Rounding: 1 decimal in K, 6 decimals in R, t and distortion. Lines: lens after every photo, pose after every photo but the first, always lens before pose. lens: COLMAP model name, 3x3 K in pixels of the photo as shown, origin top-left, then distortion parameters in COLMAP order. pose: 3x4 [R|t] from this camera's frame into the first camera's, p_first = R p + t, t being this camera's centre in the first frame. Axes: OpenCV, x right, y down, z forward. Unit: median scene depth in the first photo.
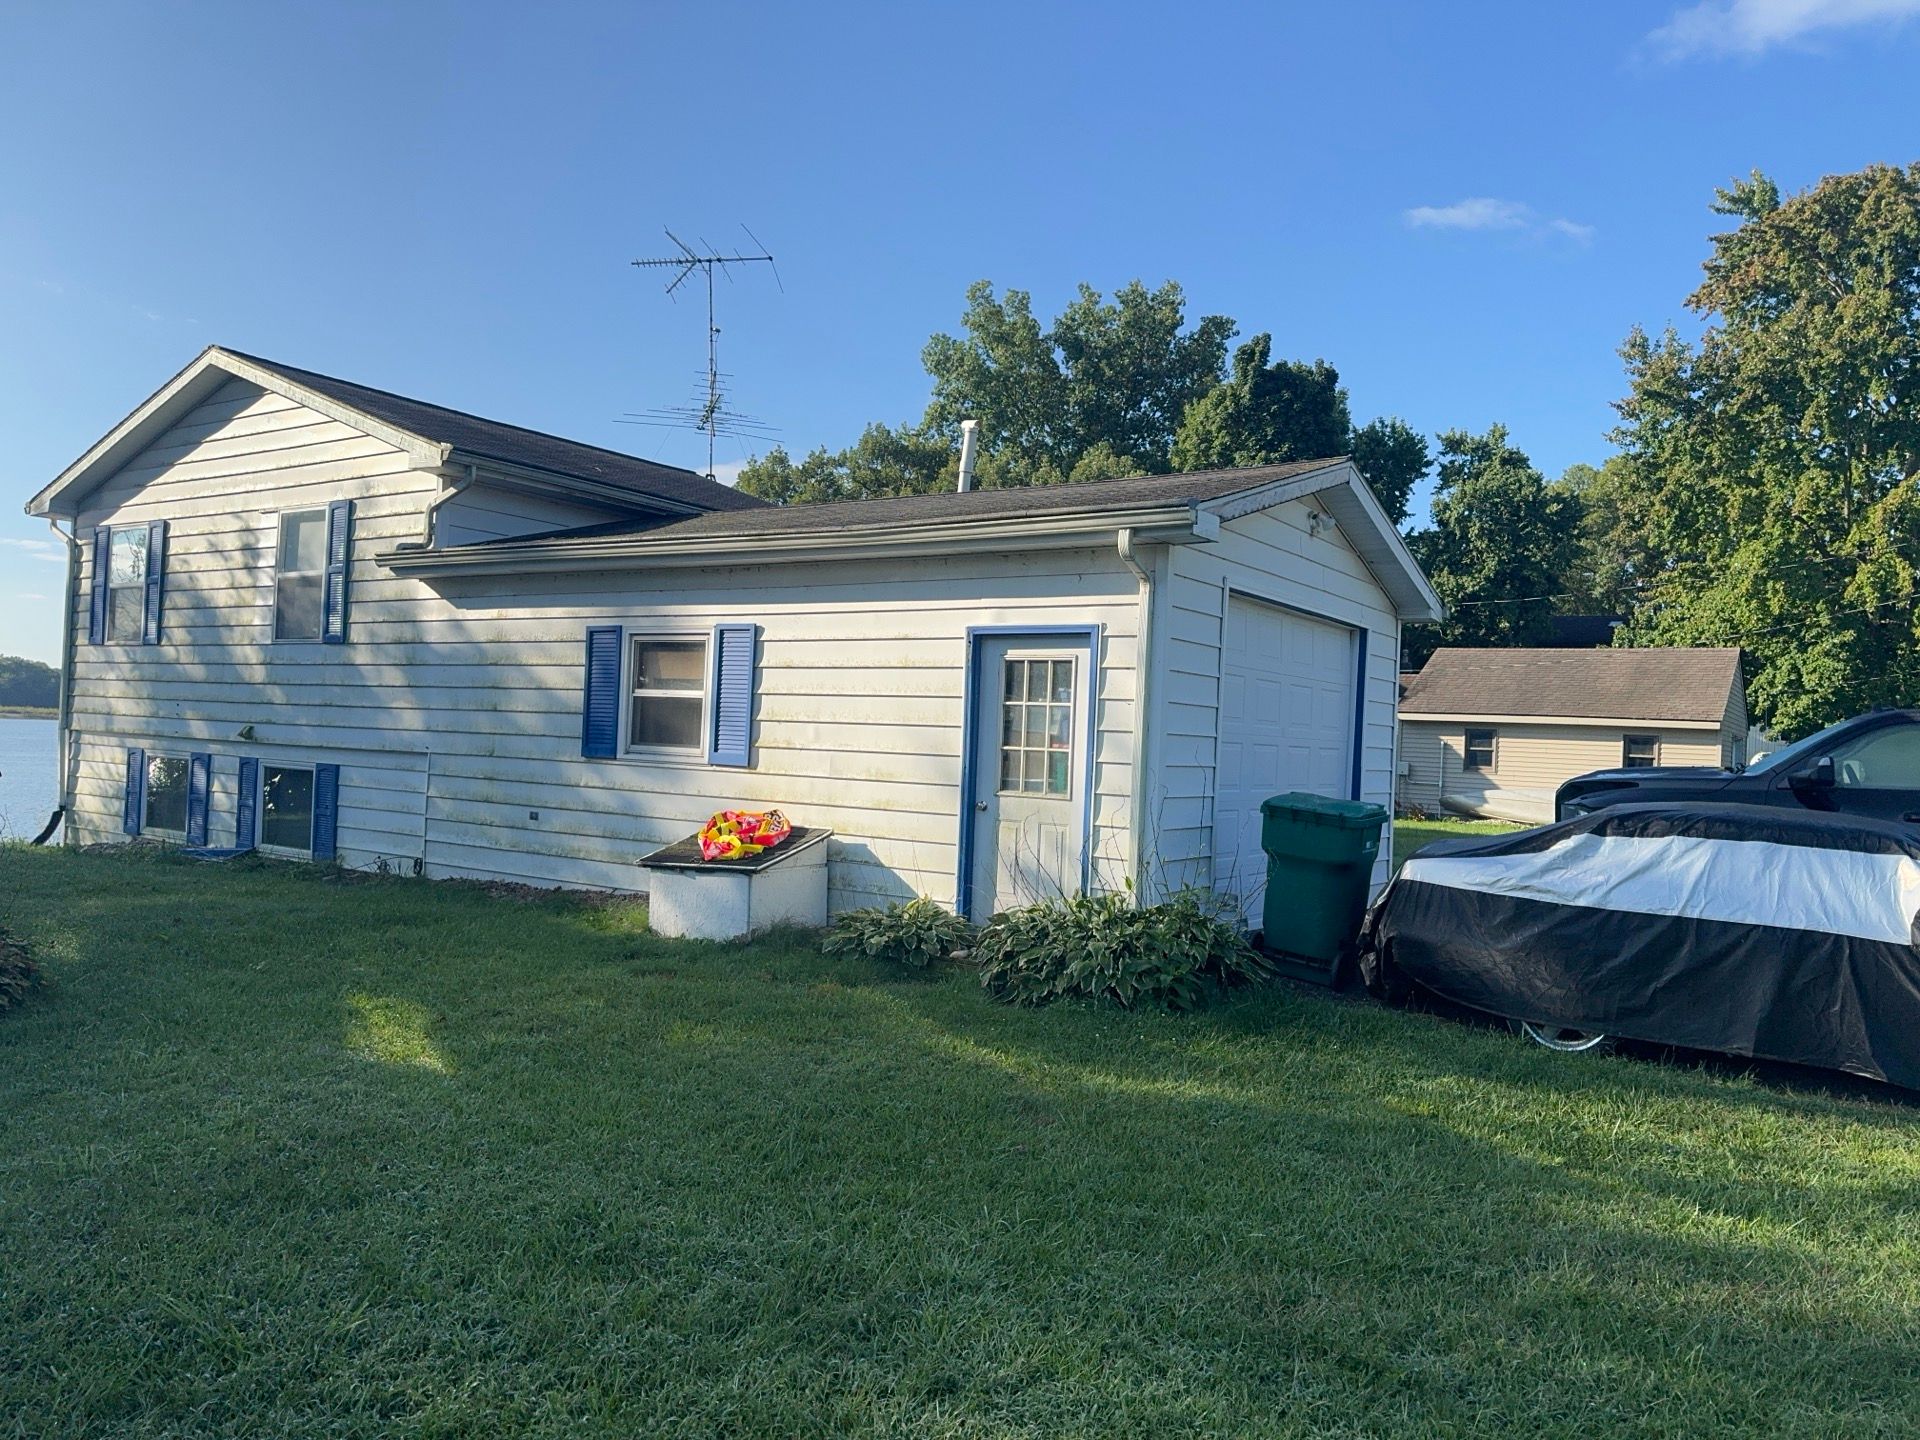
lens RADIAL K [[1324.5, 0, 939.0], [0, 1324.5, 709.0], [0, 0, 1]] dist [0.047354, -0.038504]
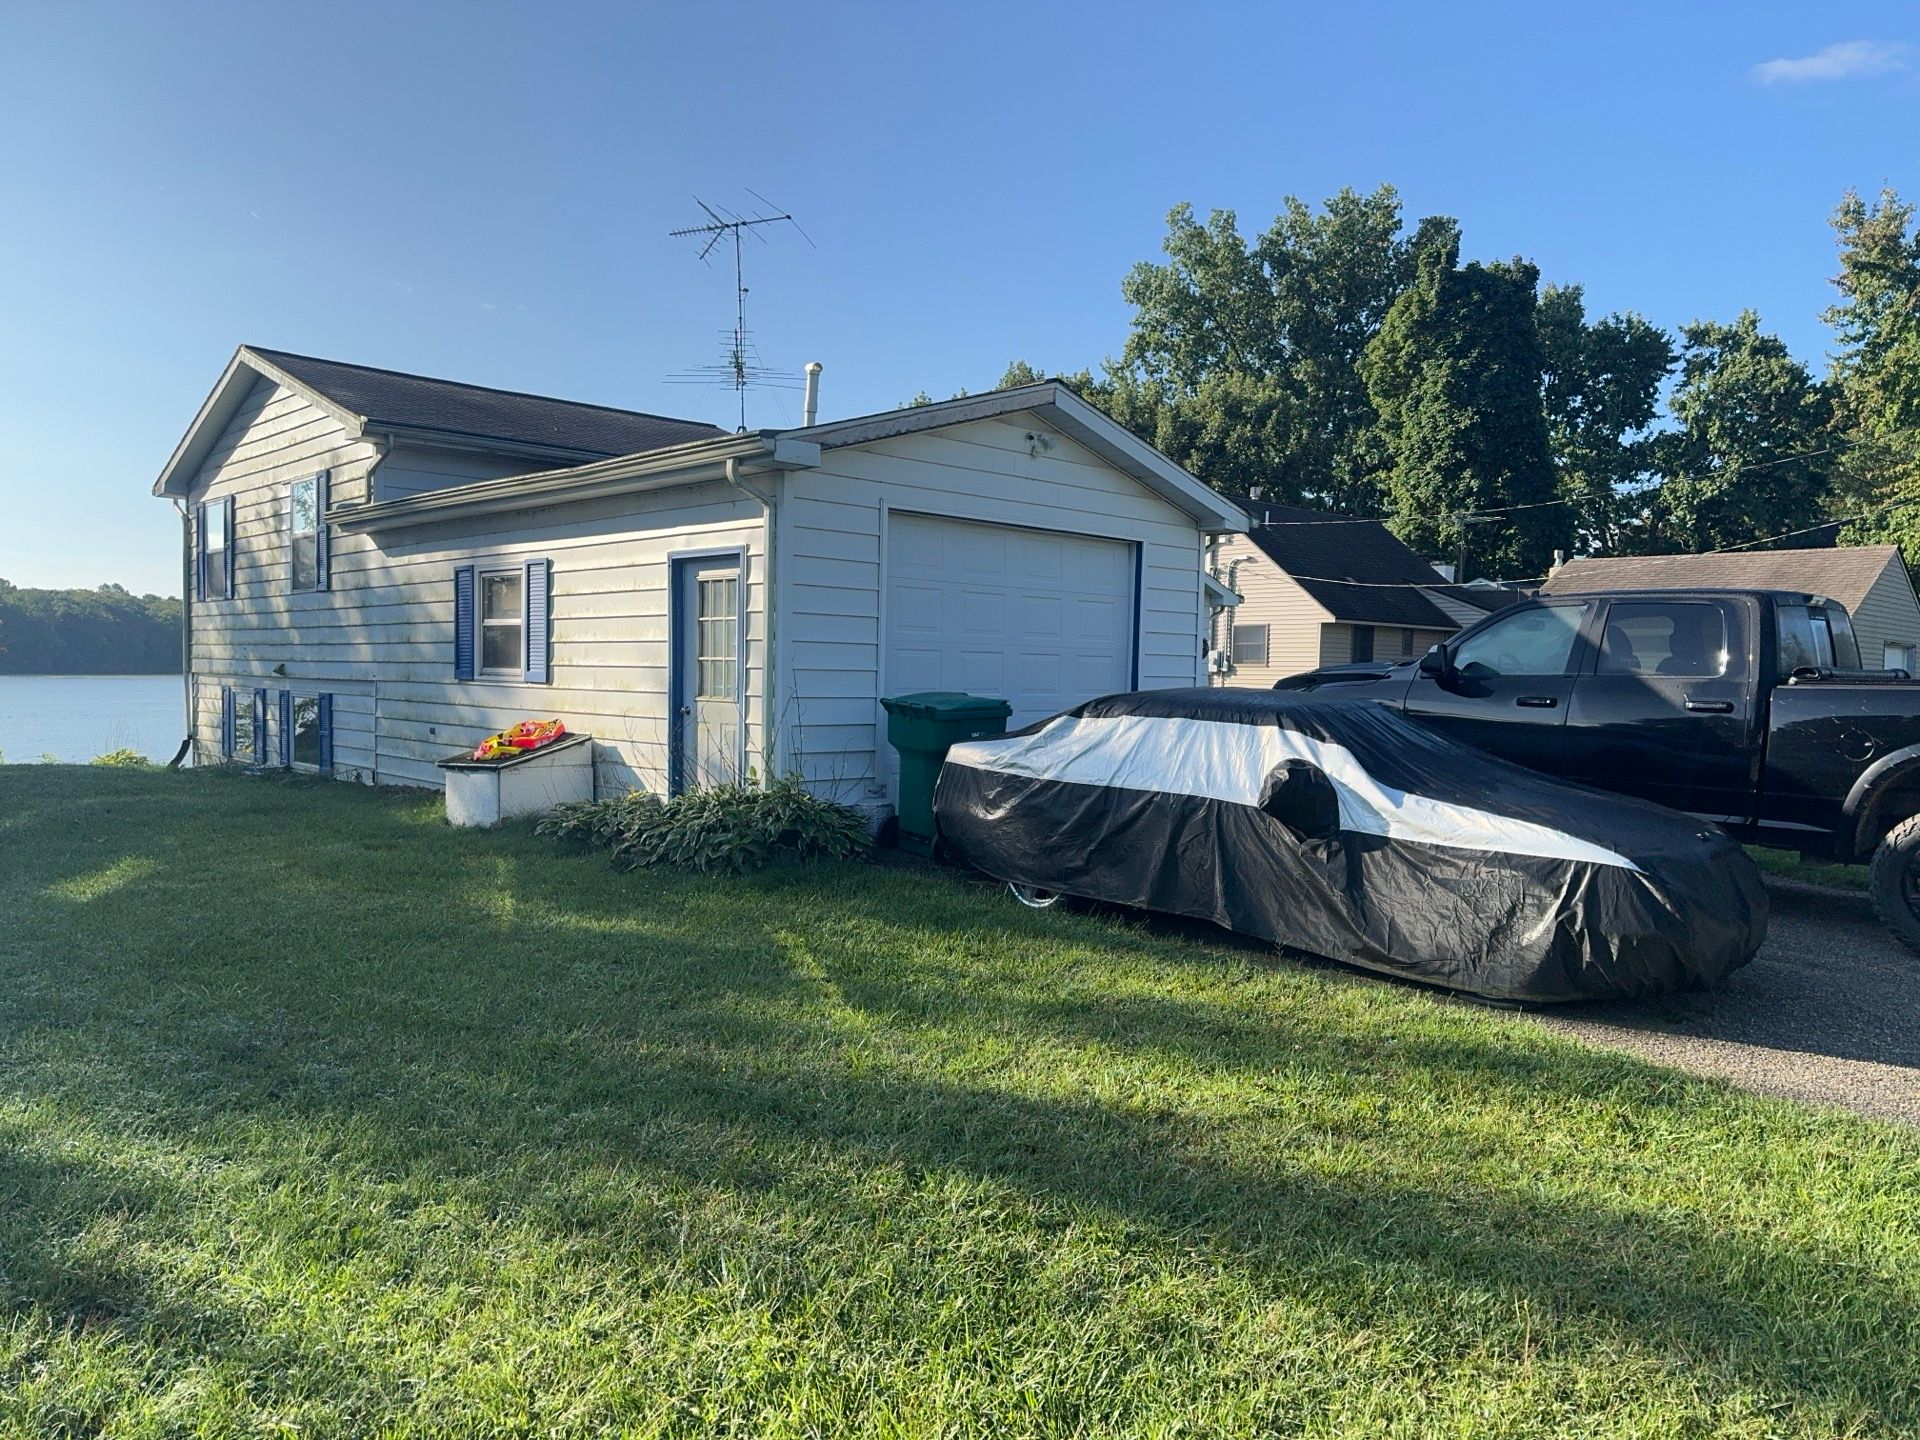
lens RADIAL K [[1324.5, 0, 956.5], [0, 1324.5, 725.3], [0, 0, 1]] dist [0.047354, -0.038504]
pose [[0.978027, -0.015422, -0.207907, 0.343421], [0.026930, 0.998251, 0.052634, 0.022193], [0.206732, -0.057076, 0.976731, -0.051877]]
